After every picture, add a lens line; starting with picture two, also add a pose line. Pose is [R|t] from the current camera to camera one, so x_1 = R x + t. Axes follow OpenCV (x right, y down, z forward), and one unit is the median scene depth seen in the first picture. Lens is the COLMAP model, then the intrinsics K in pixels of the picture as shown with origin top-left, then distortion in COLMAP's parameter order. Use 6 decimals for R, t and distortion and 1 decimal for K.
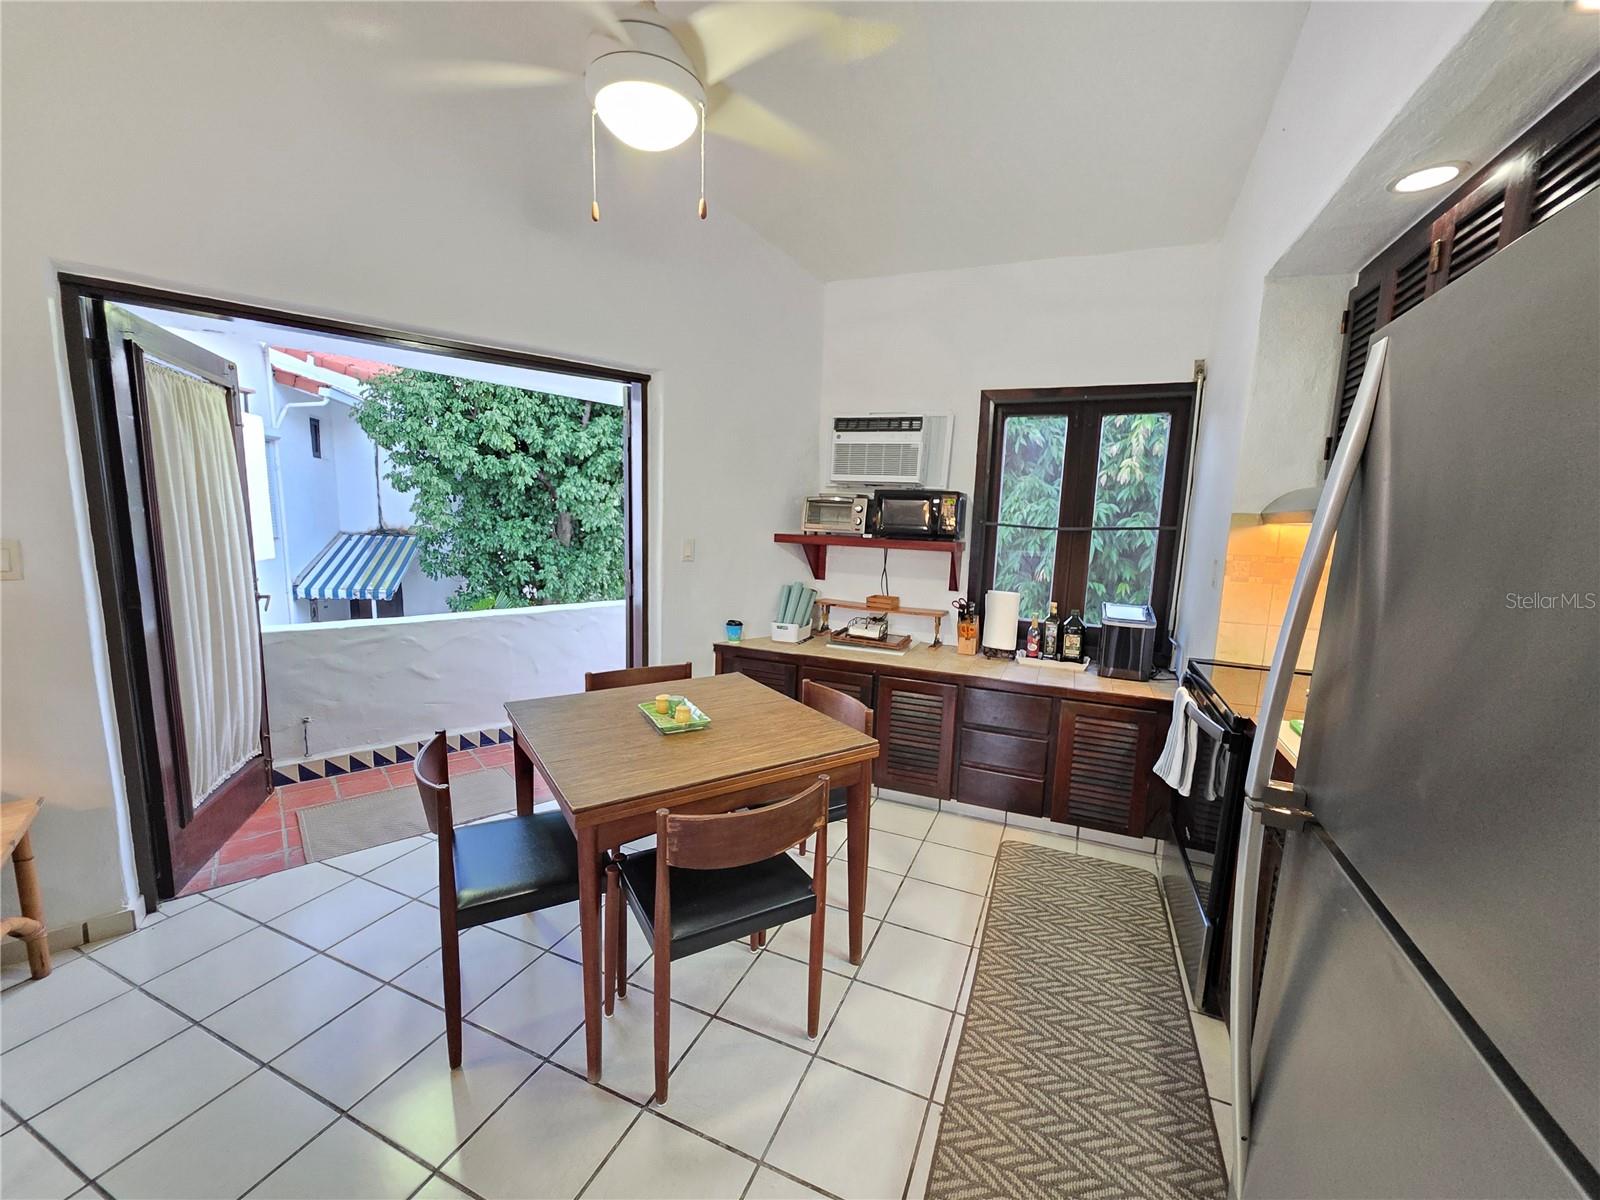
lens RADIAL K [[642.3, 0, 804.9], [0, 642.3, 601.8], [0, 0, 1]] dist [0.001992, -0.000352]
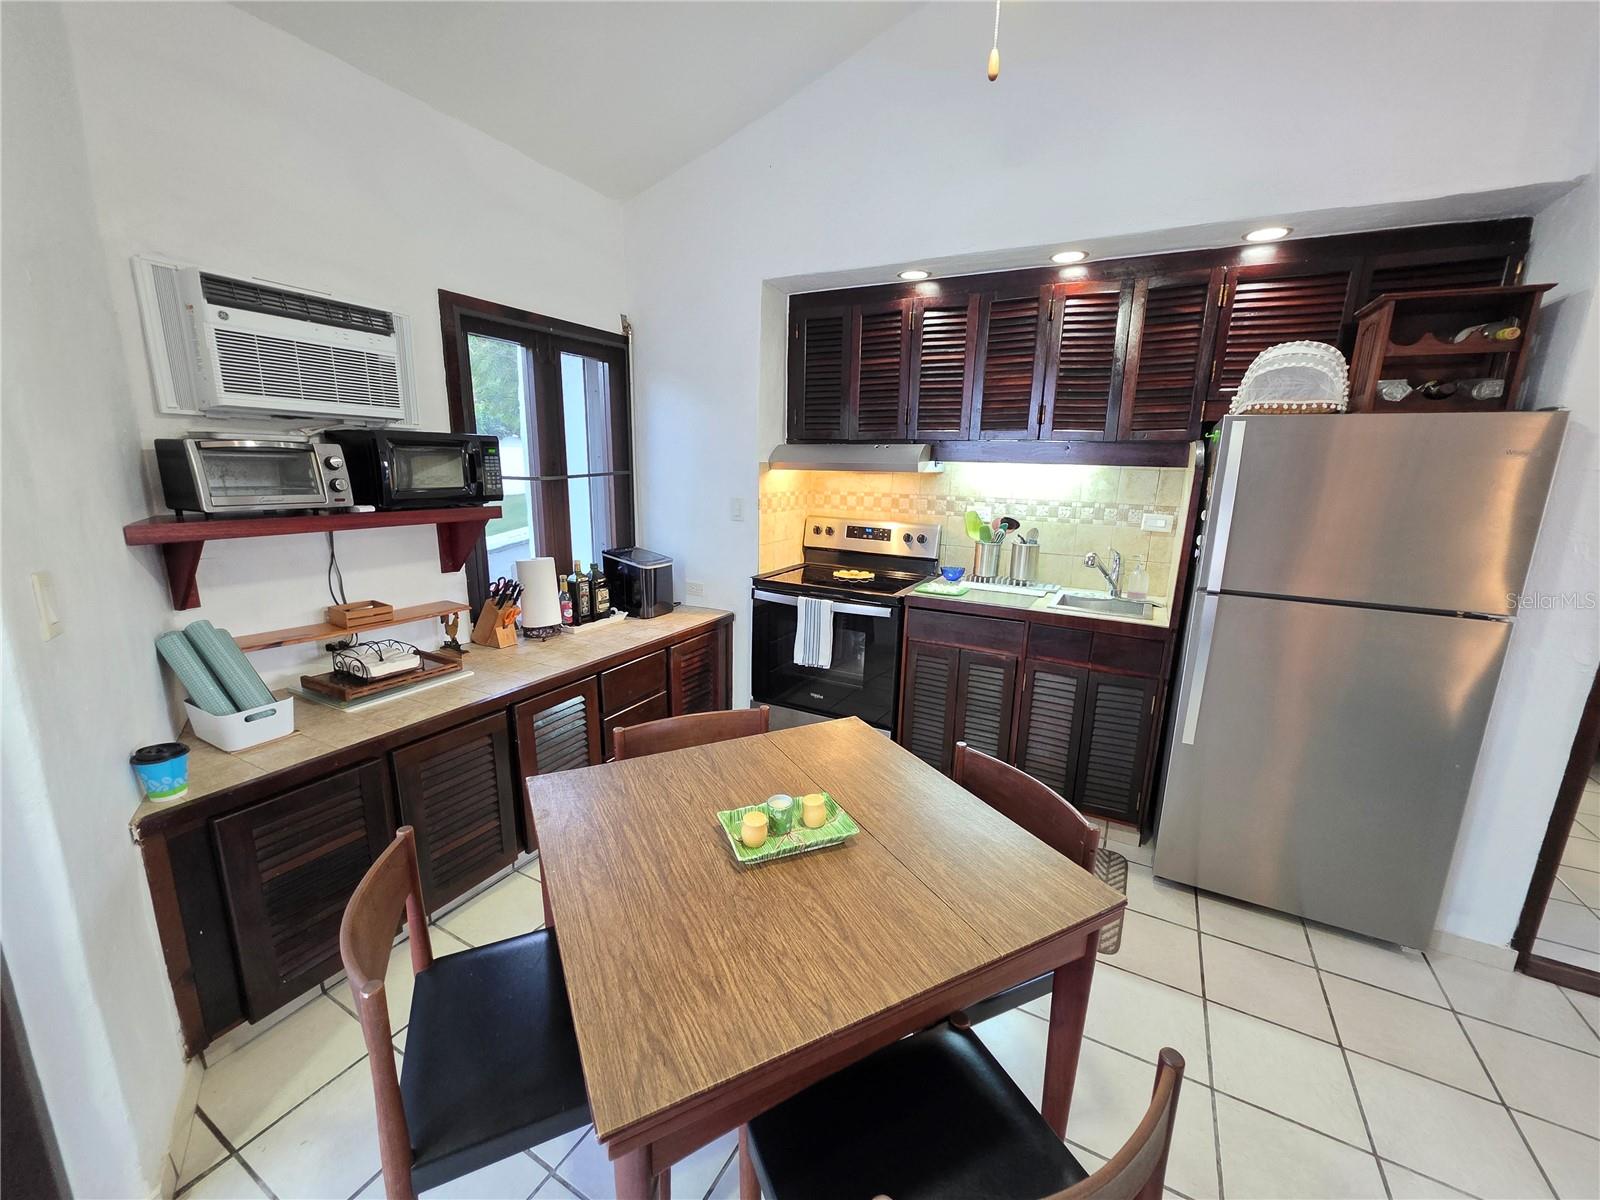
lens RADIAL K [[637.5, 0, 800.0], [0, 637.5, 600.0], [0, 0, 1]] dist [0.000172, -0.000202]
pose [[0.096657, -0.240963, 0.965709, -0.456316], [0.129679, 0.965031, 0.227814, -0.104997], [-0.986834, 0.103213, 0.124525, 0.550237]]
